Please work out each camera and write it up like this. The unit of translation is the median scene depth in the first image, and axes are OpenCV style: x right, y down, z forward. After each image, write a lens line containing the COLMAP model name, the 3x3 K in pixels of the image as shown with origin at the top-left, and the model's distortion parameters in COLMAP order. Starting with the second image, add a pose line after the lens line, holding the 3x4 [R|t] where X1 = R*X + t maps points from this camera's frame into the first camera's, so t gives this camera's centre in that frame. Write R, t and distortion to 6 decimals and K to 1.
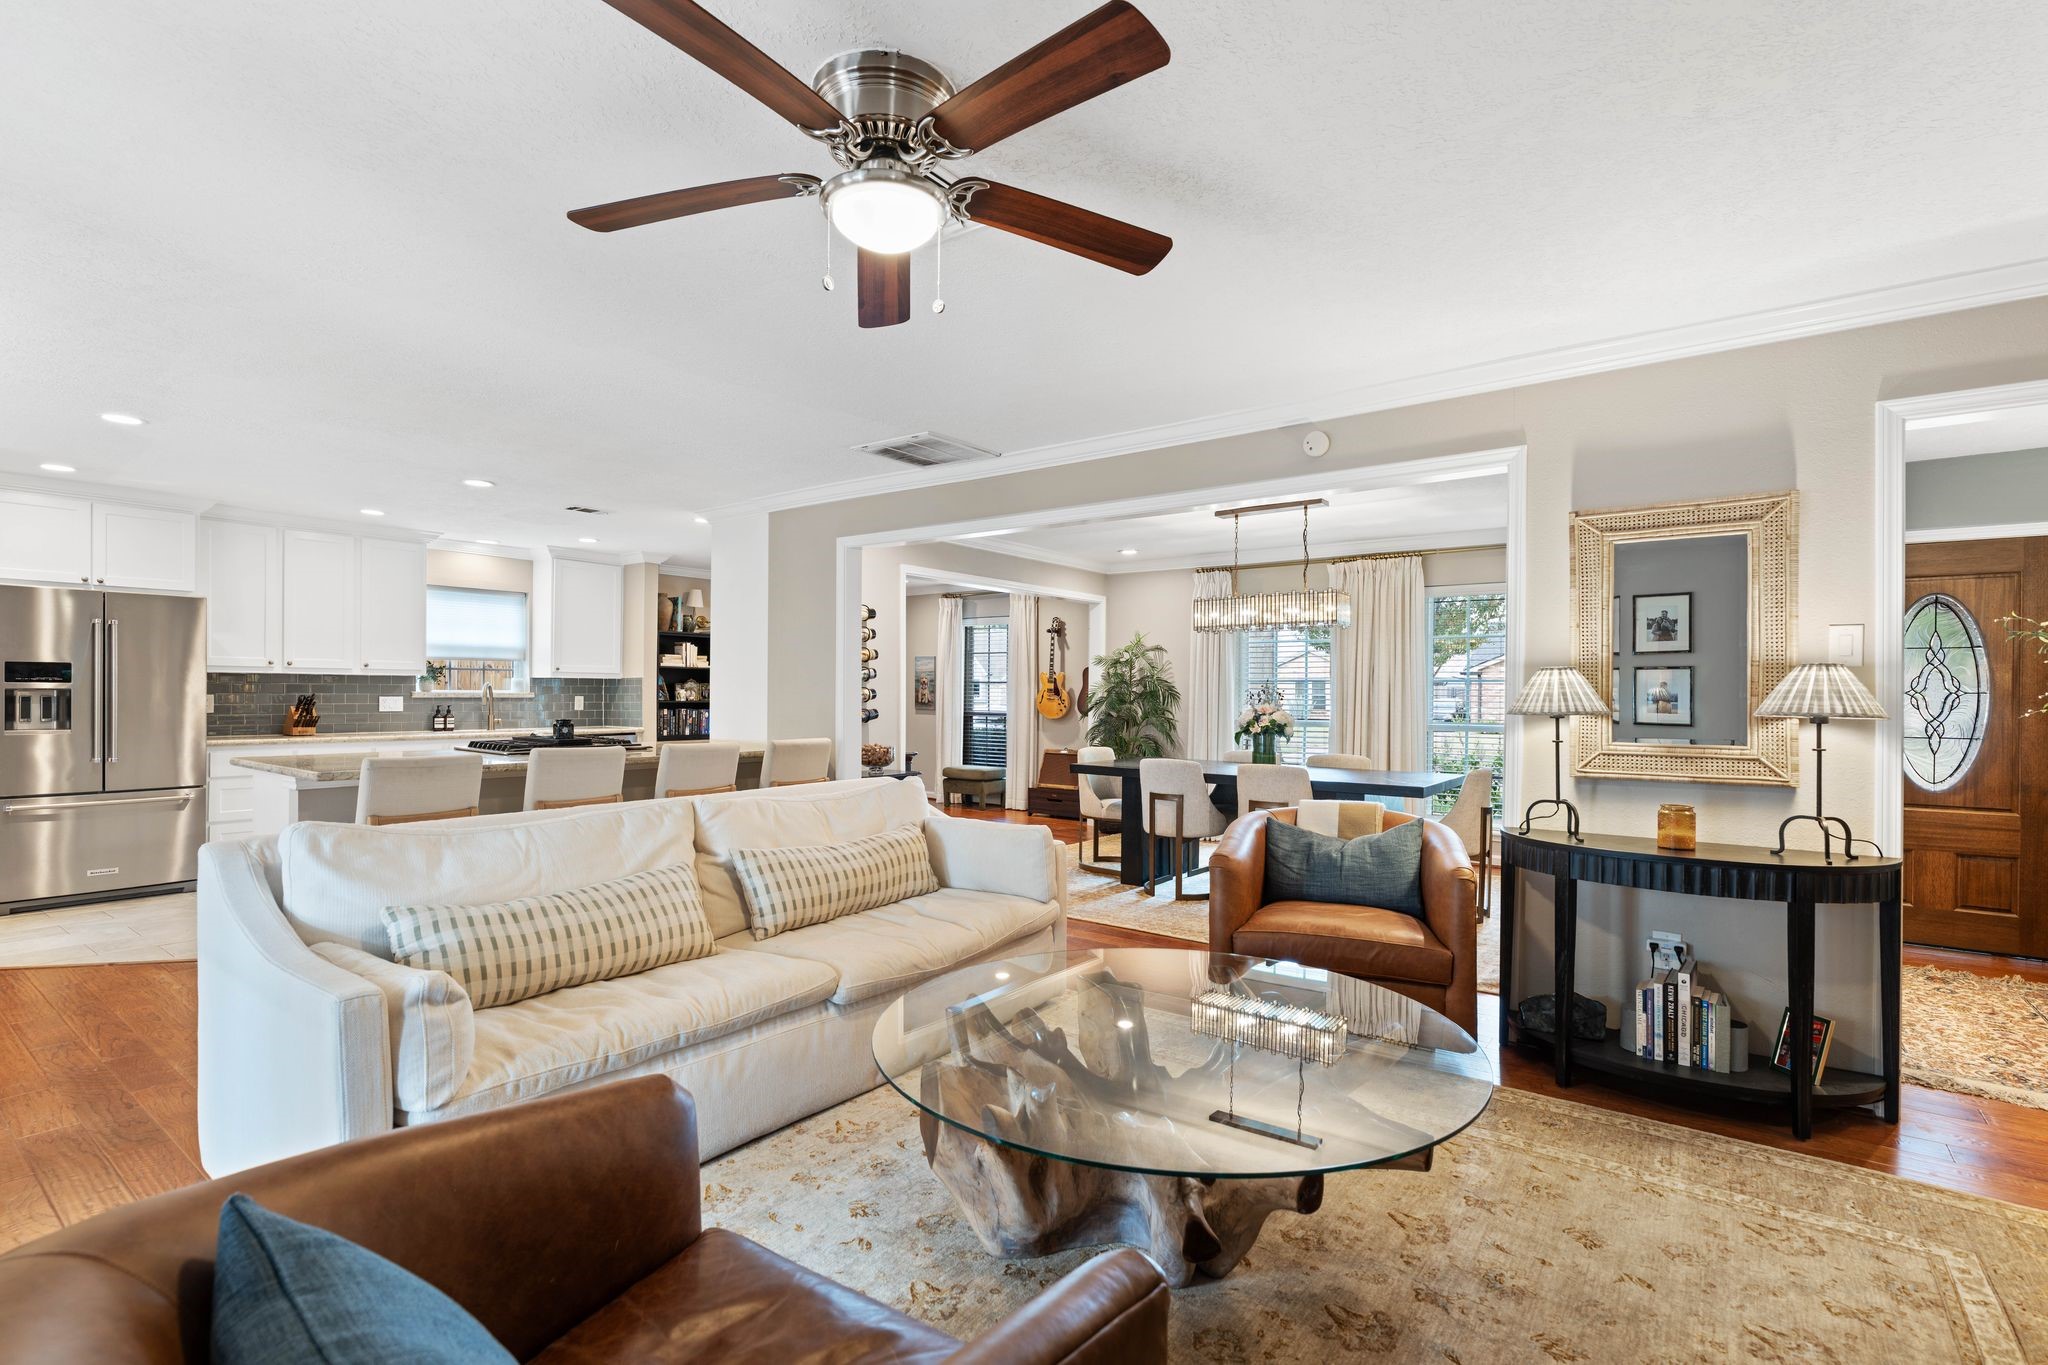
lens RADIAL K [[922.6, 0, 1038.3], [0, 922.6, 693.3], [0, 0, 1]] dist [-0.008299, 0.000919]
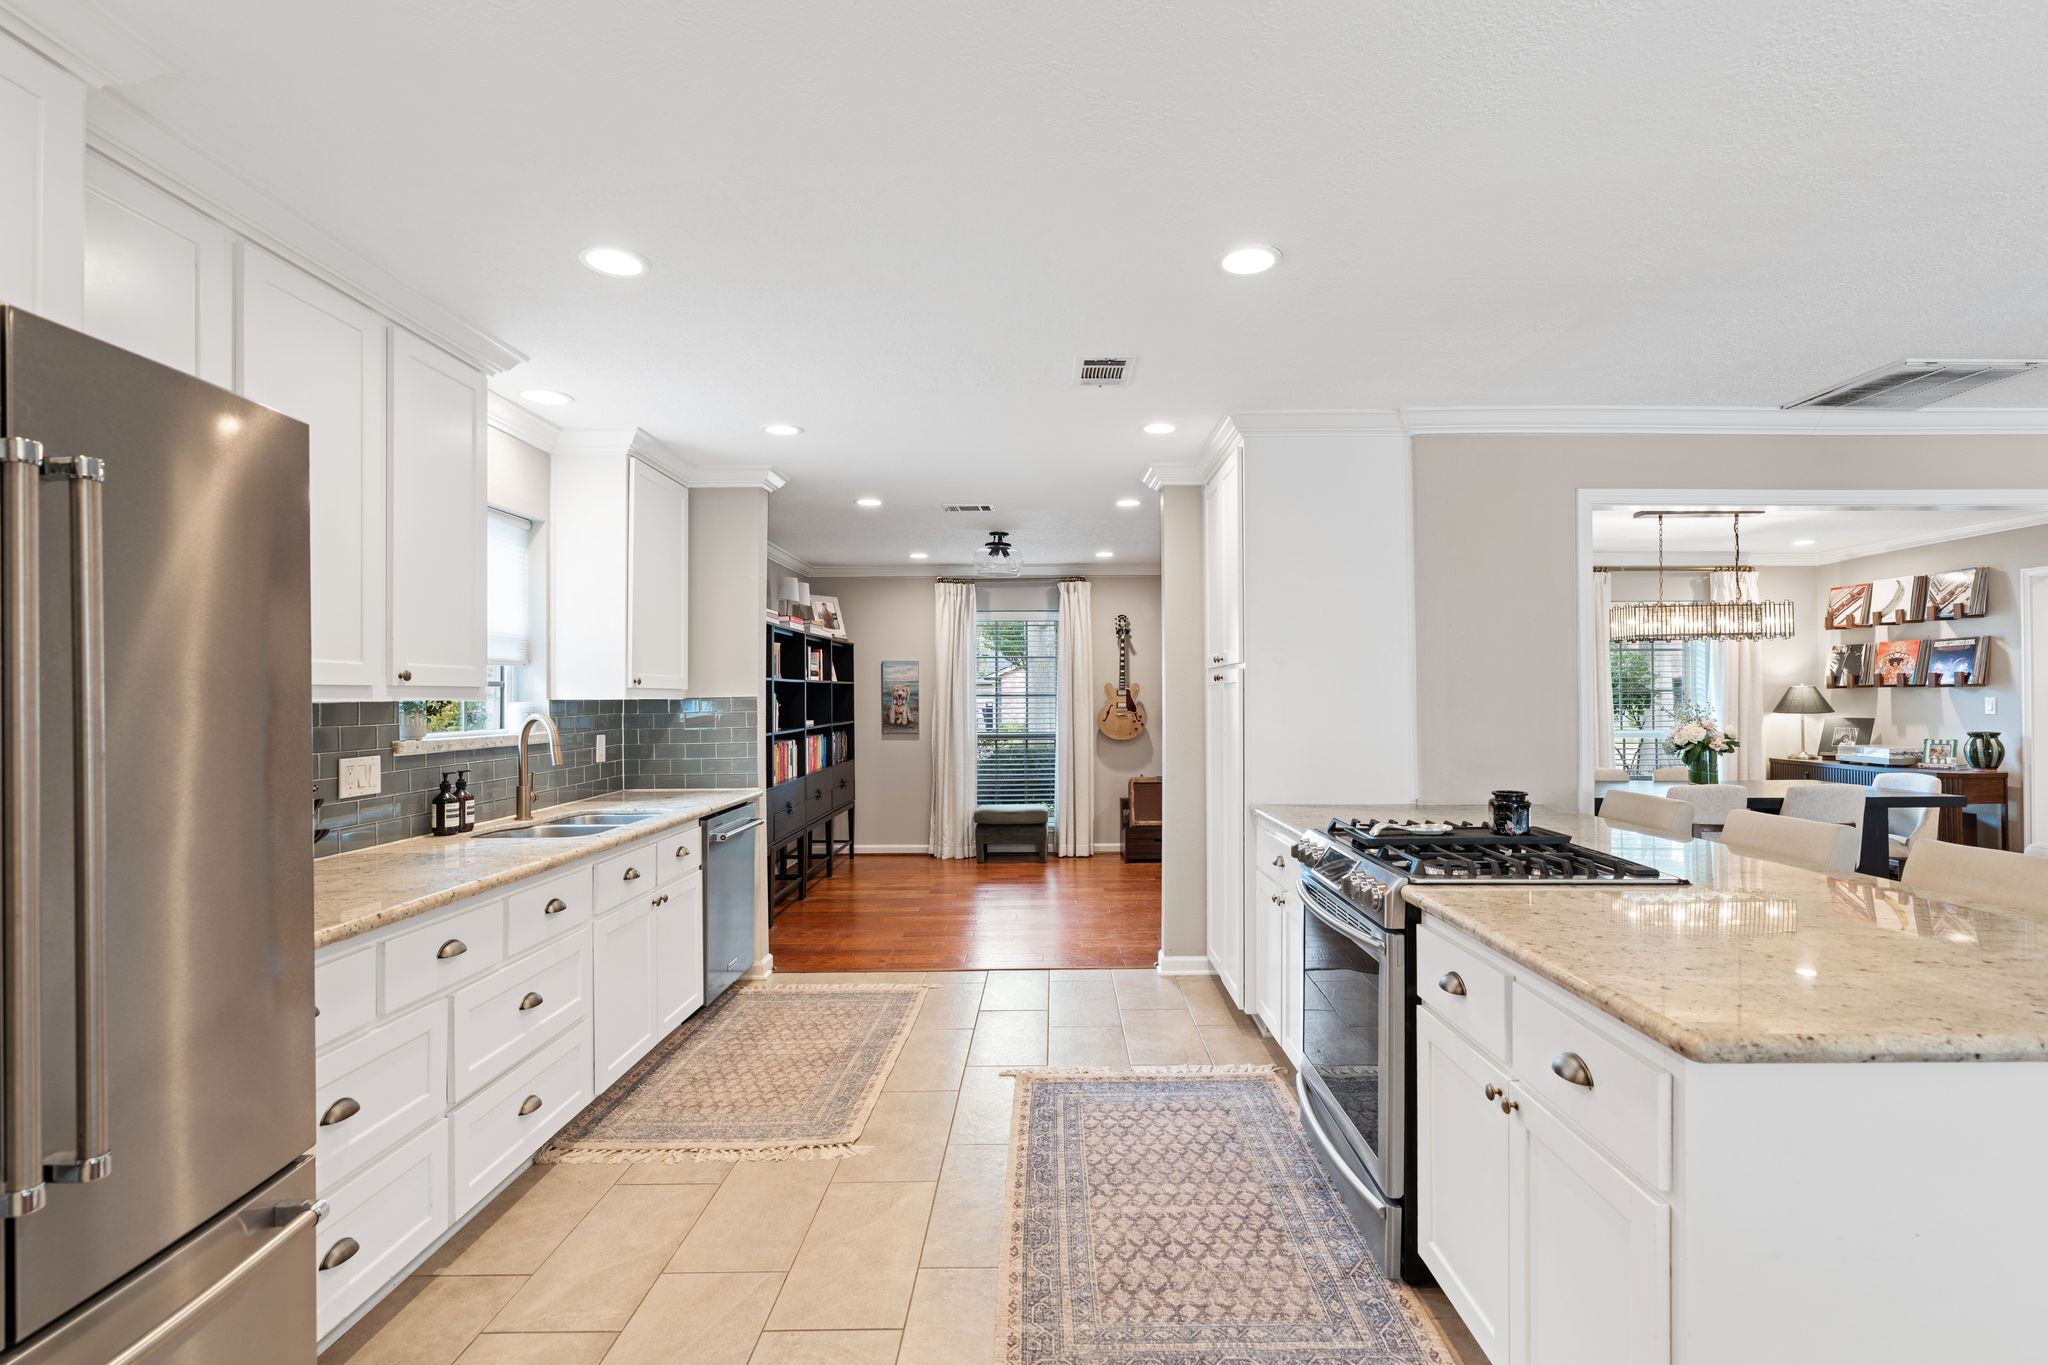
lens RADIAL K [[922.6, 0, 1068.6], [0, 922.6, 692.3], [0, 0, 1]] dist [-0.008299, 0.000919]
pose [[0.803222, -0.009808, 0.595598, -0.595239], [0.012678, 0.999919, -0.000632, -0.016782], [-0.595544, 0.008059, 0.803282, 0.442223]]
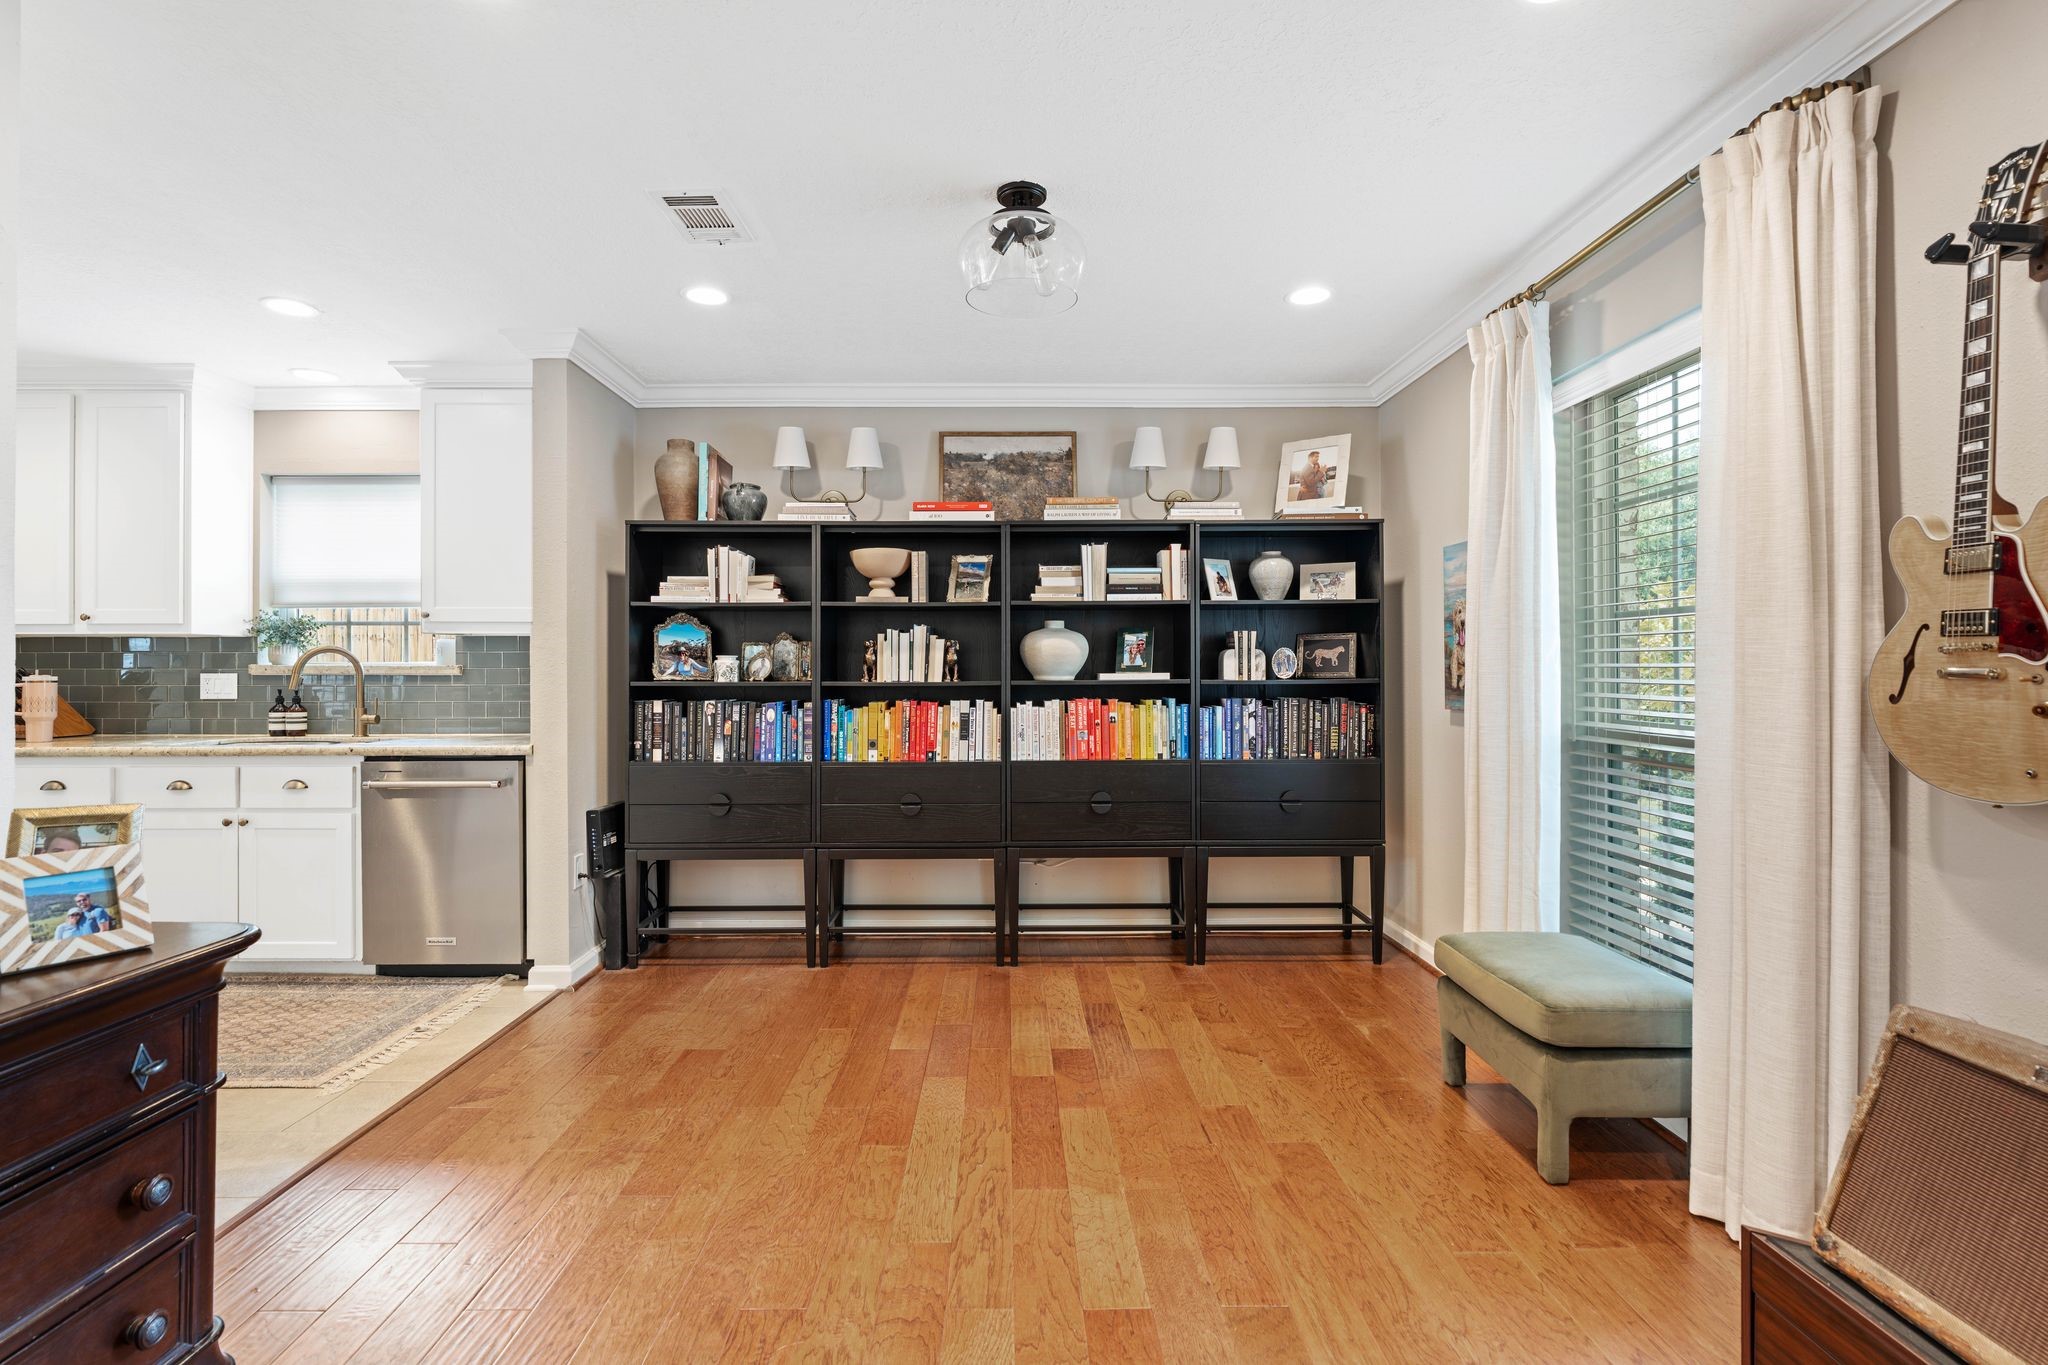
lens RADIAL K [[922.6, 0, 1023.6], [0, 922.6, 664.2], [0, 0, 1]] dist [-0.008299, 0.000919]
pose [[0.591877, -0.012691, -0.805928, 0.051155], [0.004052, 0.999910, -0.012770, 0.006388], [0.806018, 0.004293, 0.591875, 0.913871]]
